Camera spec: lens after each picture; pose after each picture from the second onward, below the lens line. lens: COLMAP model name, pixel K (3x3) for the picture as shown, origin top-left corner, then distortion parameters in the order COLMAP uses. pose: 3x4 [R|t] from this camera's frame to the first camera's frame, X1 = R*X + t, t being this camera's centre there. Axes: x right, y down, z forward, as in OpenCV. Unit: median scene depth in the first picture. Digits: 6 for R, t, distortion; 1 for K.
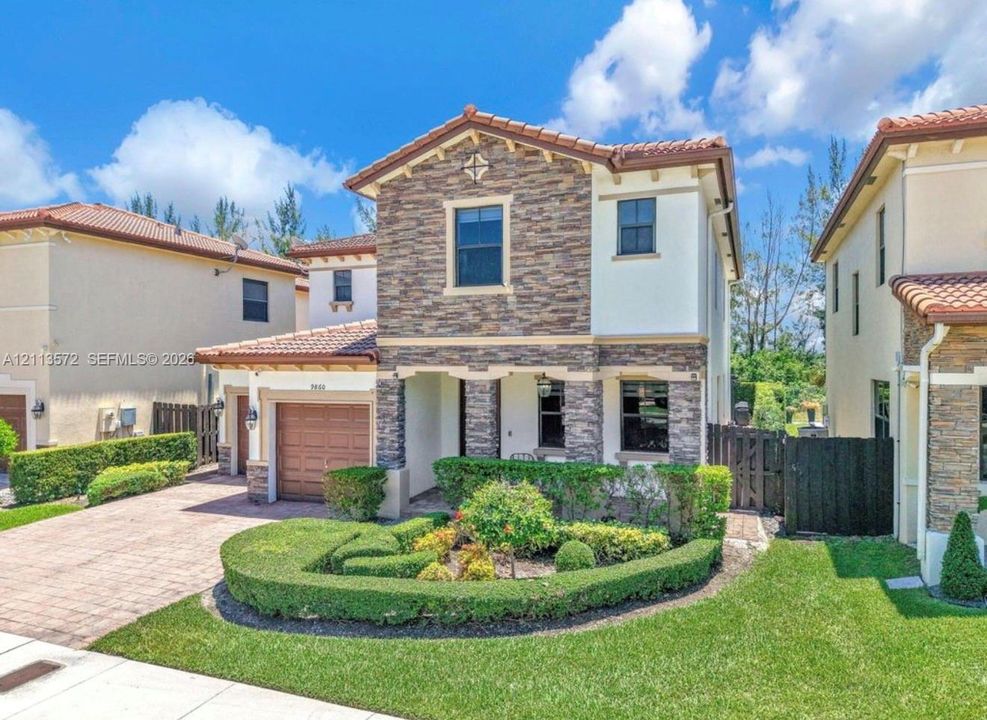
lens RADIAL K [[674.1, 0, 494.8], [0, 674.1, 367.0], [0, 0, 1]] dist [0.087427, -0.002713]
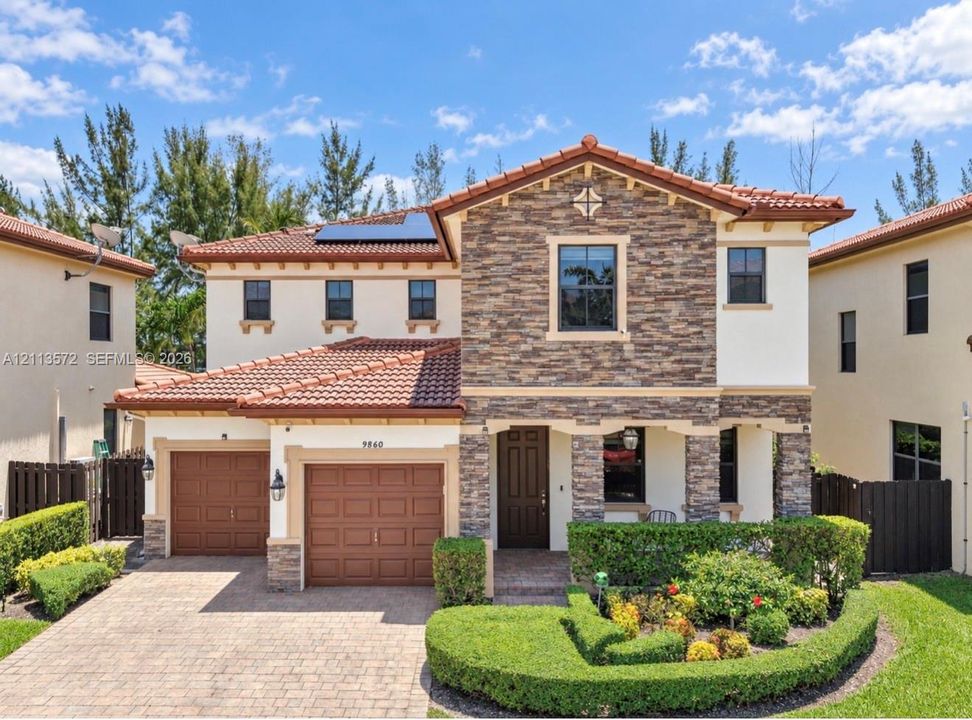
lens RADIAL K [[854.8, 0, 483.7], [0, 854.8, 361.7], [0, 0, 1]] dist [0.103104, 0.000273]
pose [[0.937928, 0.001153, 0.346828, -0.560734], [0.001992, 0.999960, -0.008711, -0.069843], [-0.346825, 0.008862, 0.937888, -0.034858]]
